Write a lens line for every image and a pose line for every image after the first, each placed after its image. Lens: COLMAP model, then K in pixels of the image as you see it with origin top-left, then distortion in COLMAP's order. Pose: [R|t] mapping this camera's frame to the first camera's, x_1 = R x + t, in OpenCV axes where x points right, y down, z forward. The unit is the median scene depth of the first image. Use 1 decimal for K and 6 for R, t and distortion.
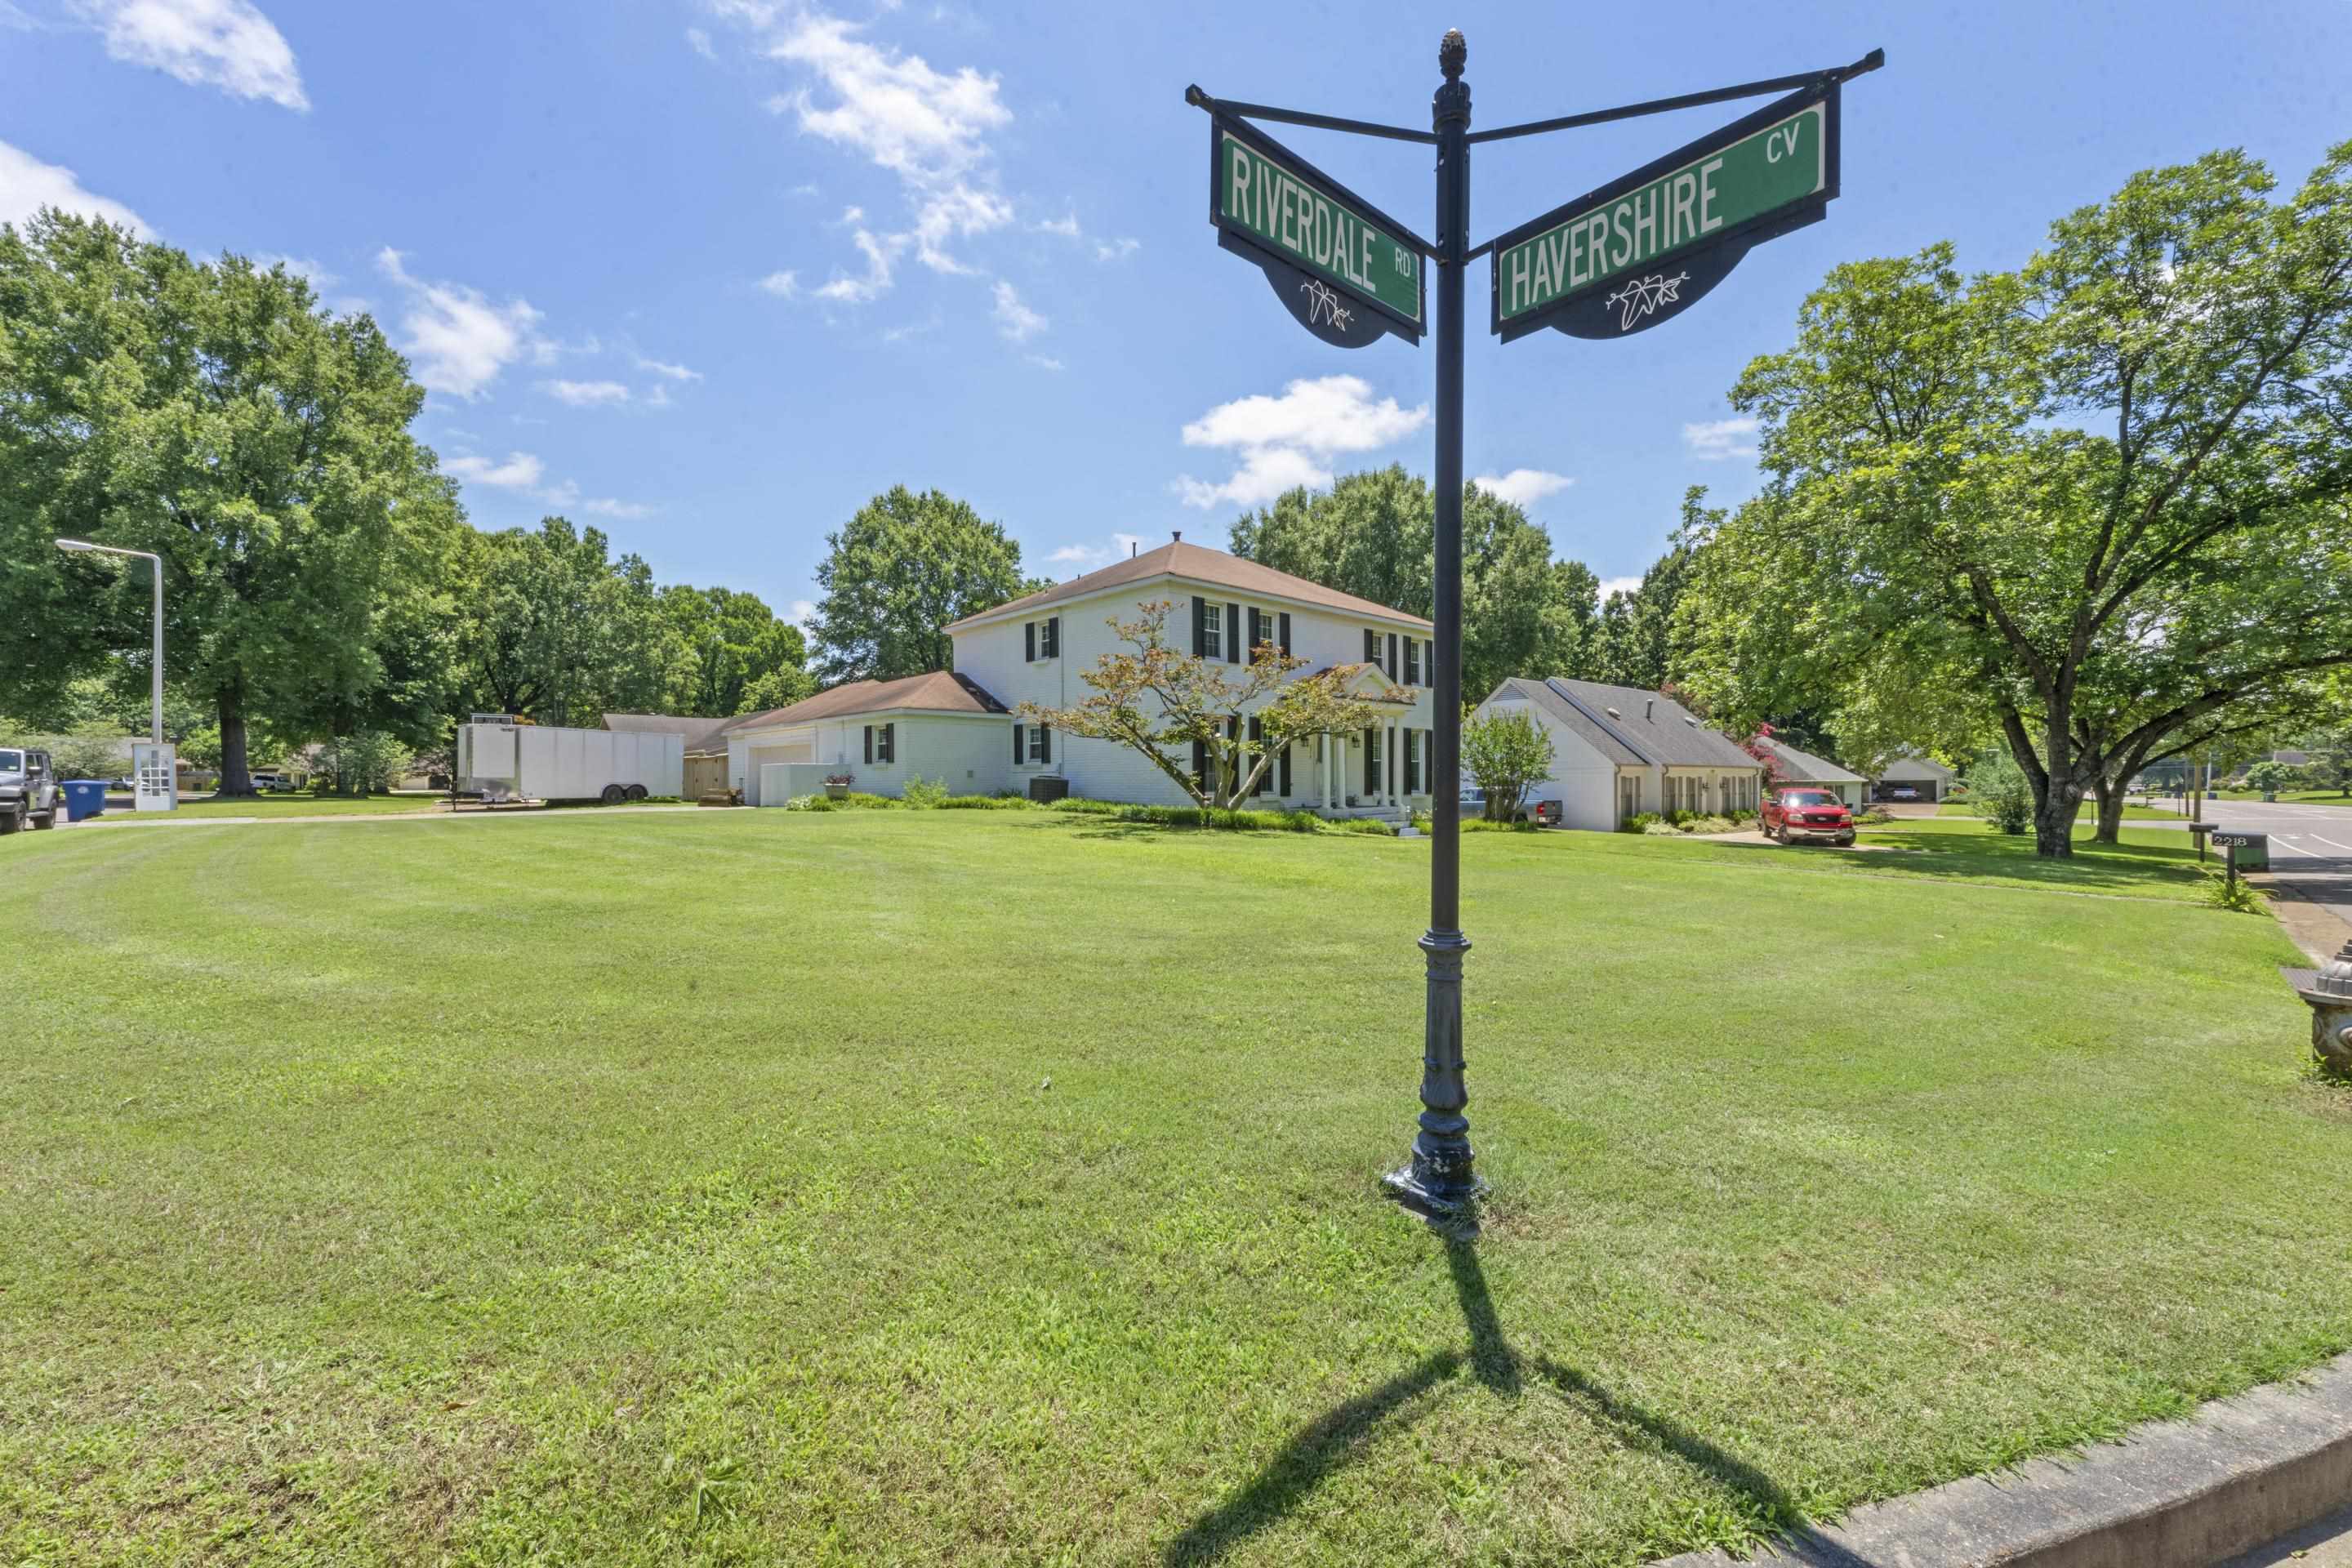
lens RADIAL K [[965.5, 0, 1160.5], [0, 965.5, 790.9], [0, 0, 1]] dist [0.006994, -0.000431]
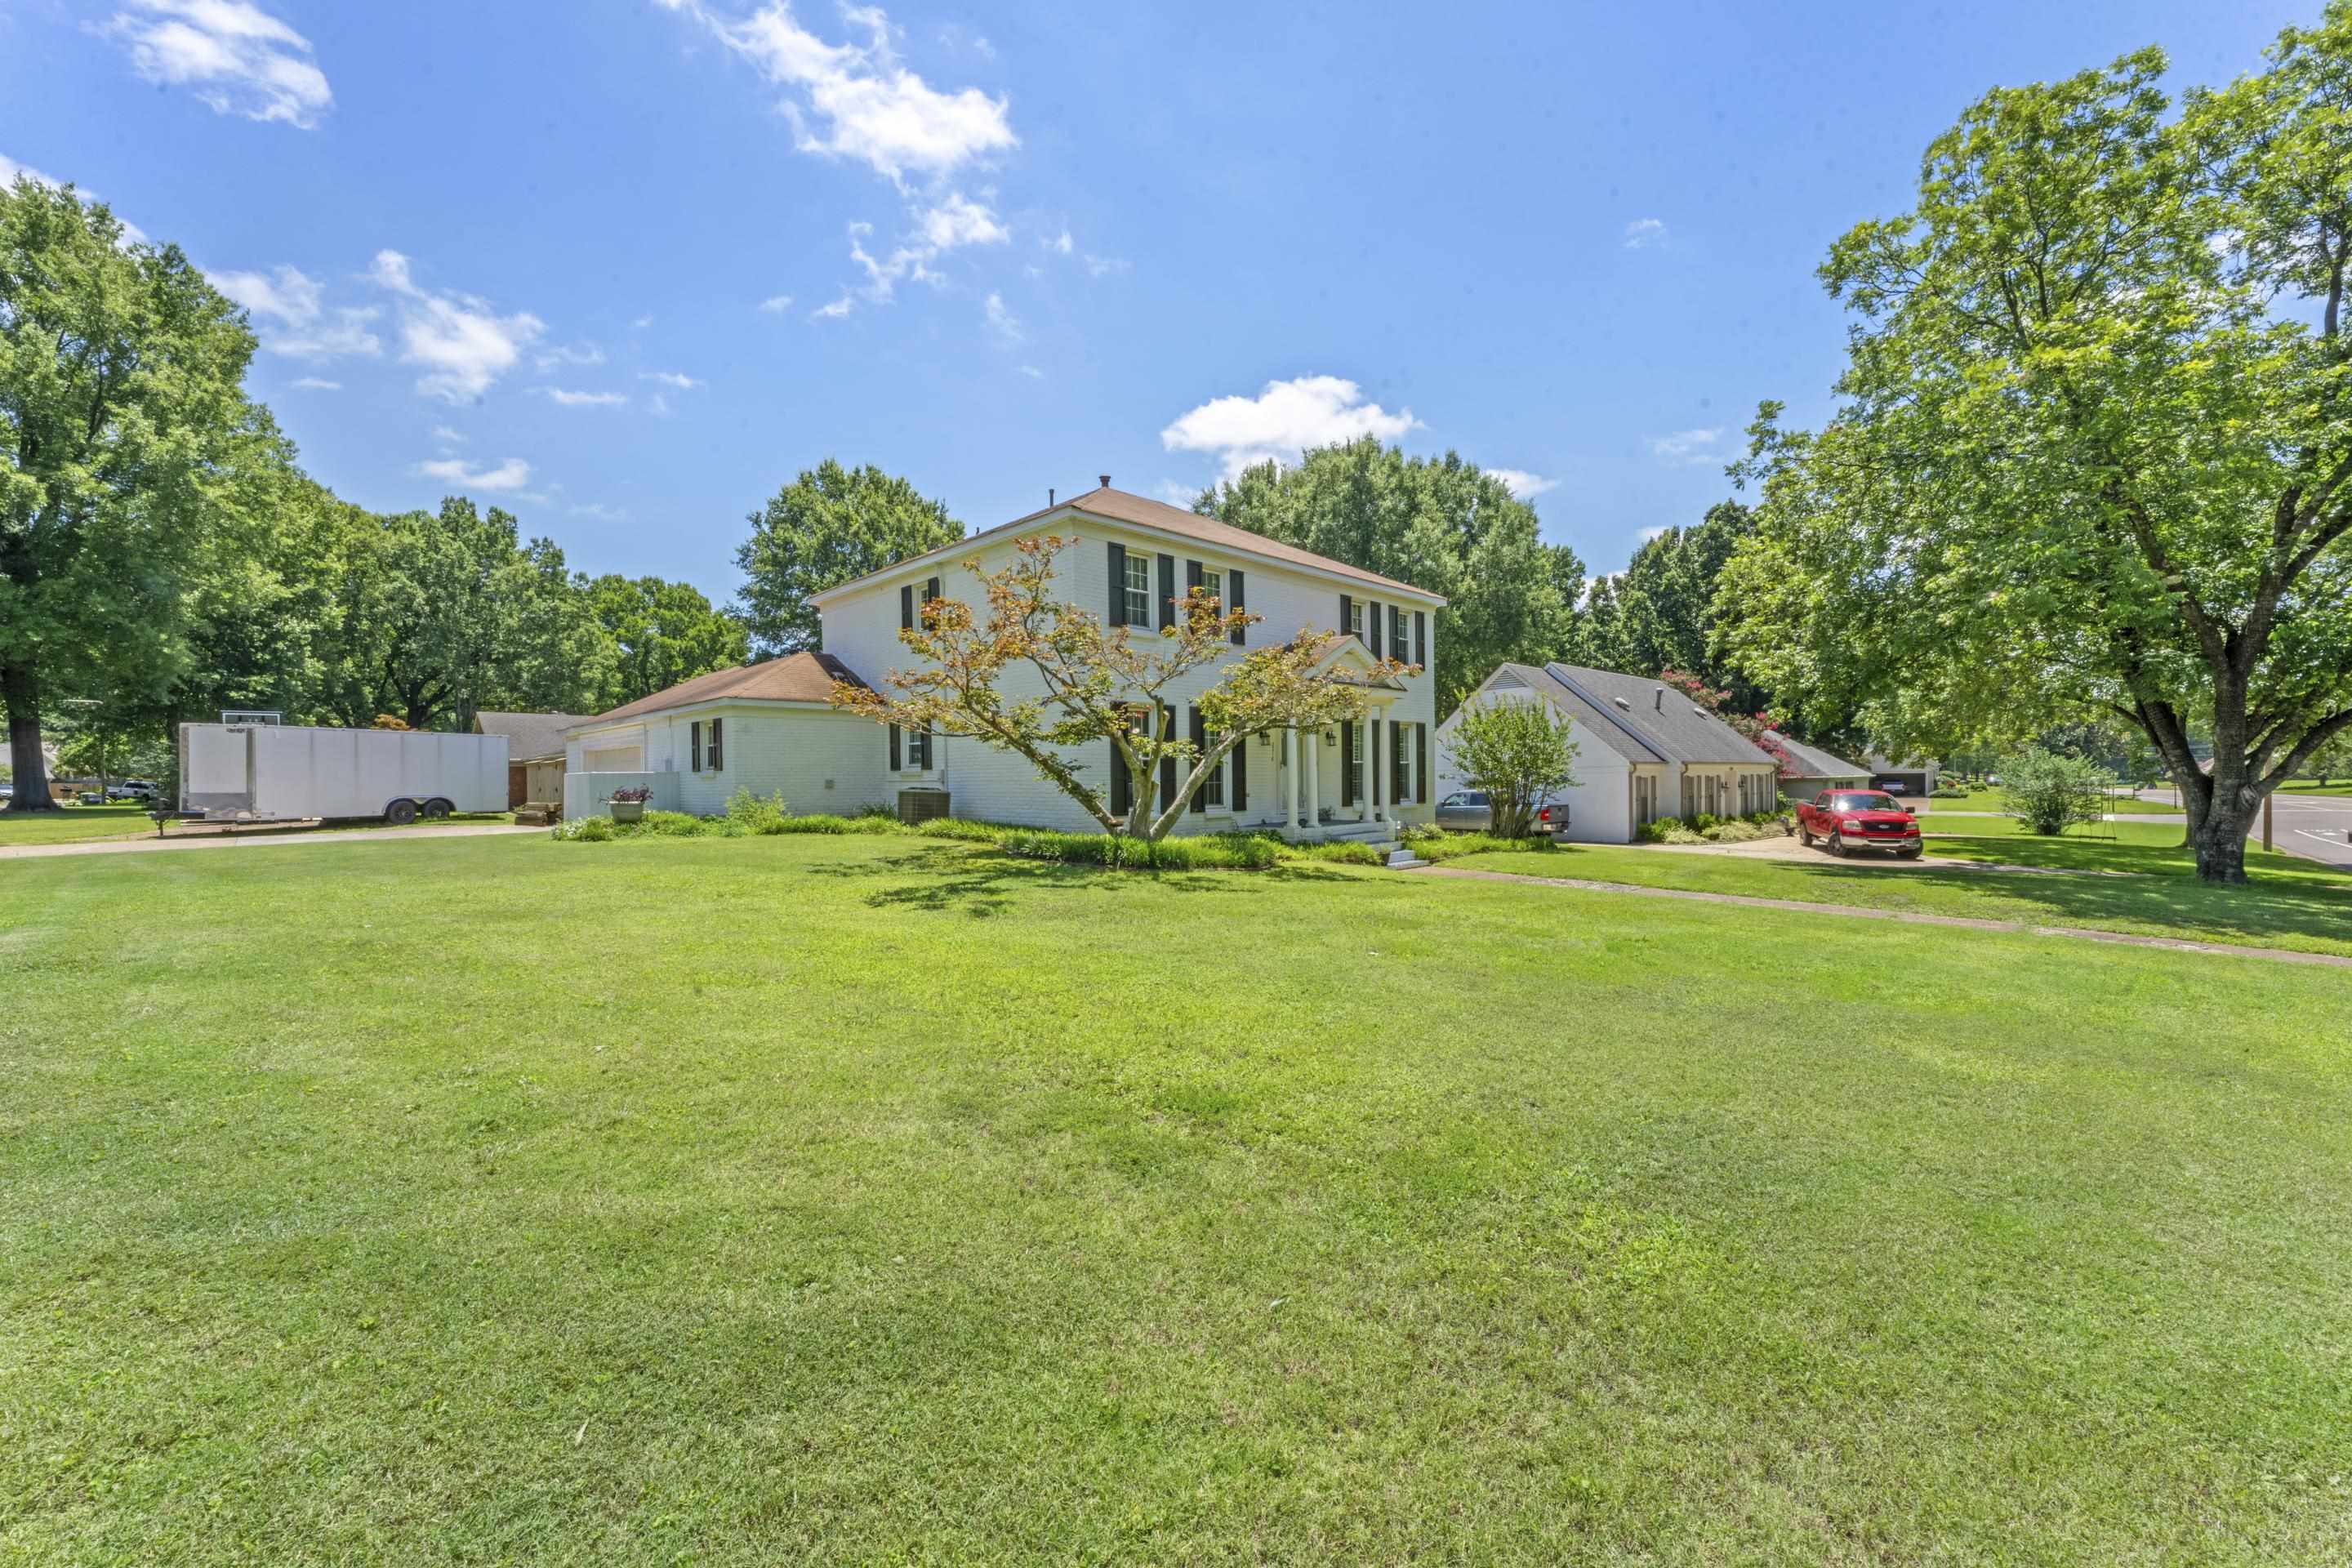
lens RADIAL K [[912.0, 0, 1186.0], [0, 912.0, 784.6], [0, 0, 1]] dist [0.001593, -0.000023]
pose [[0.999046, -0.009124, 0.042702, 0.036712], [0.009130, 0.999958, 0.000037, -0.010122], [-0.042700, 0.000353, 0.999088, 0.184355]]
